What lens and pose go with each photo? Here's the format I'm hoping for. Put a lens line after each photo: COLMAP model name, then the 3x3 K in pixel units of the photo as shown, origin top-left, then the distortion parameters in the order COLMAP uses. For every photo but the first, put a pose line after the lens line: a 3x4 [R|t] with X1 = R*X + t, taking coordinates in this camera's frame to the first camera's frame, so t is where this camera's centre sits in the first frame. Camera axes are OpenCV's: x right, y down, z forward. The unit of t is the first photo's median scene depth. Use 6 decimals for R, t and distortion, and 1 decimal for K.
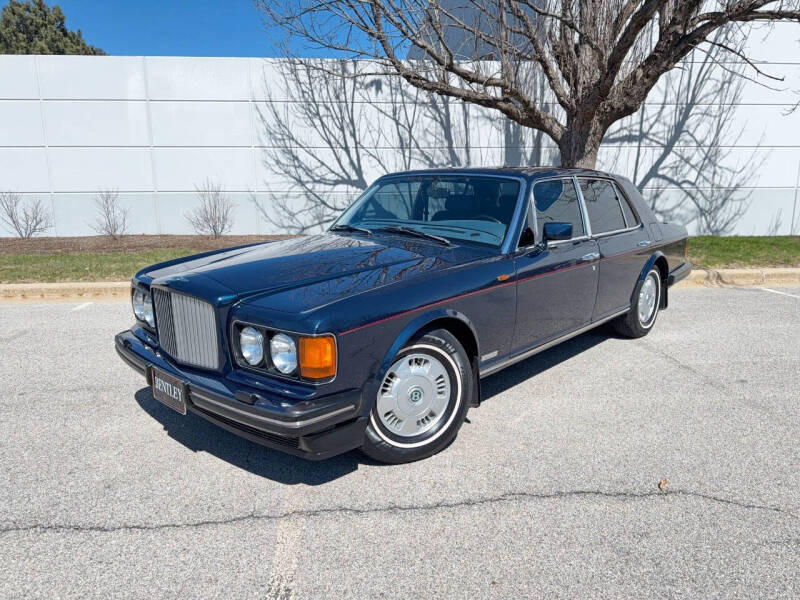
lens RADIAL K [[561.2, 0, 401.5], [0, 561.2, 304.5], [0, 0, 1]] dist [0.041233, -0.051642]
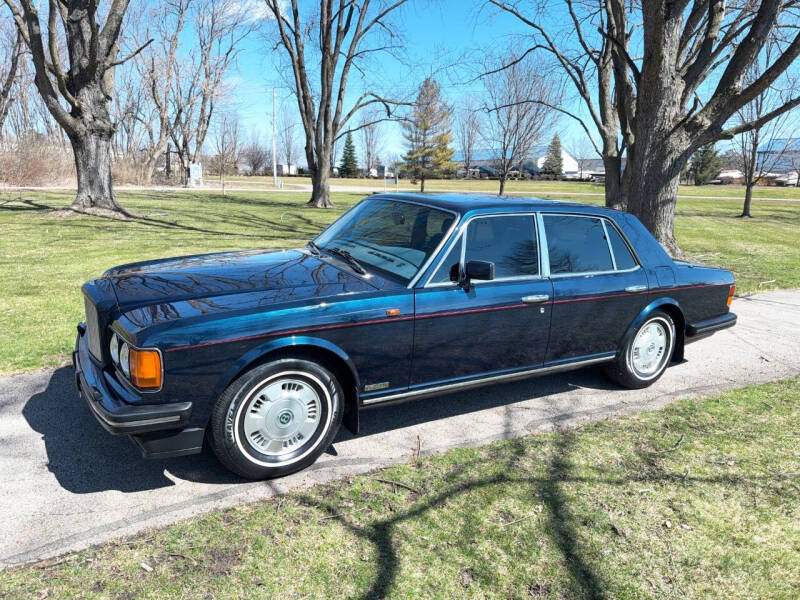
lens RADIAL K [[556.3, 0, 399.7], [0, 556.3, 305.0], [0, 0, 1]] dist [0.096200, -0.137667]
pose [[0.958061, 0.116307, -0.261899, 0.433089], [-0.114698, 0.993168, 0.021476, -0.080068], [0.262607, 0.009464, 0.964856, 0.033559]]
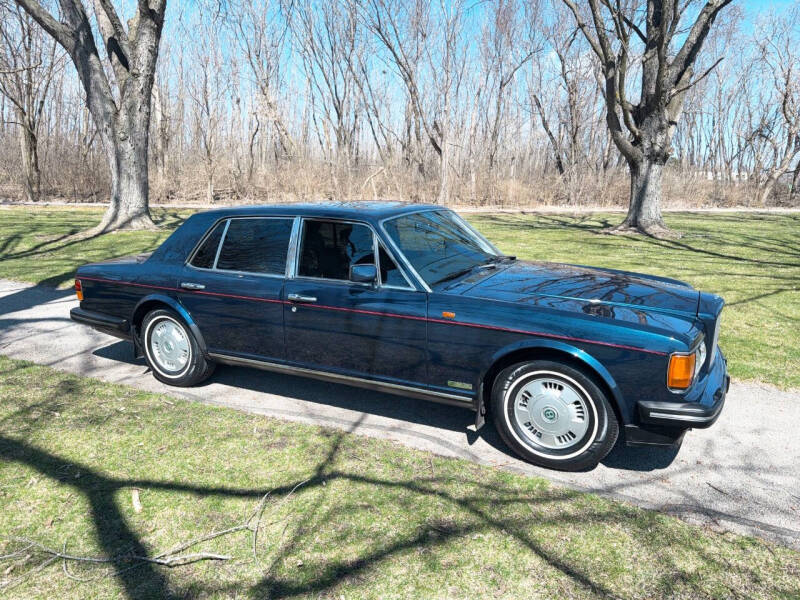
lens RADIAL K [[561.2, 0, 401.5], [0, 561.2, 304.5], [0, 0, 1]] dist [0.041233, -0.051642]
pose [[0.272278, 0.212471, -0.938467, 1.078262], [-0.207666, 0.965307, 0.158297, -0.198083], [0.939542, 0.151787, 0.306954, 0.496347]]
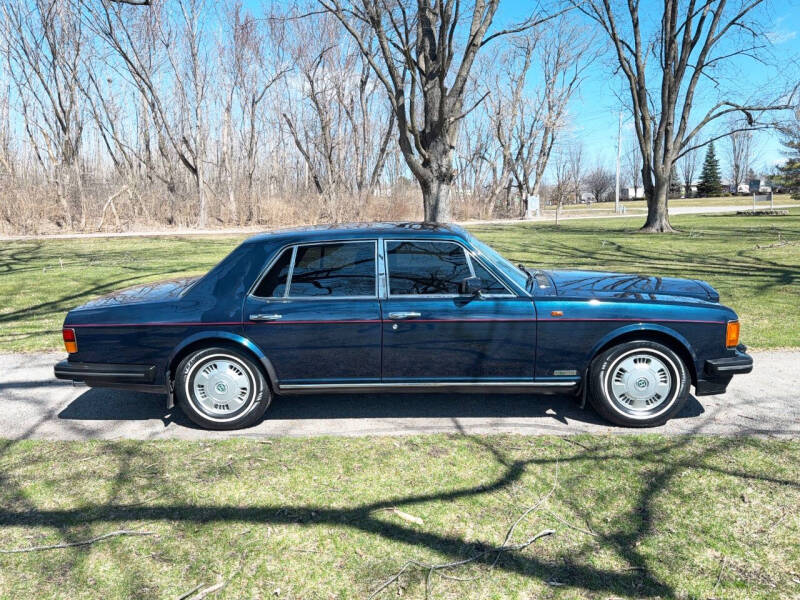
lens RADIAL K [[590.6, 0, 390.9], [0, 590.6, 296.1], [0, 0, 1]] dist [0.059180, -0.074934]
pose [[0.648166, 0.118794, -0.752176, 0.870779], [-0.147904, 0.988586, 0.028680, -0.056081], [0.746997, 0.092661, 0.658338, -0.227830]]
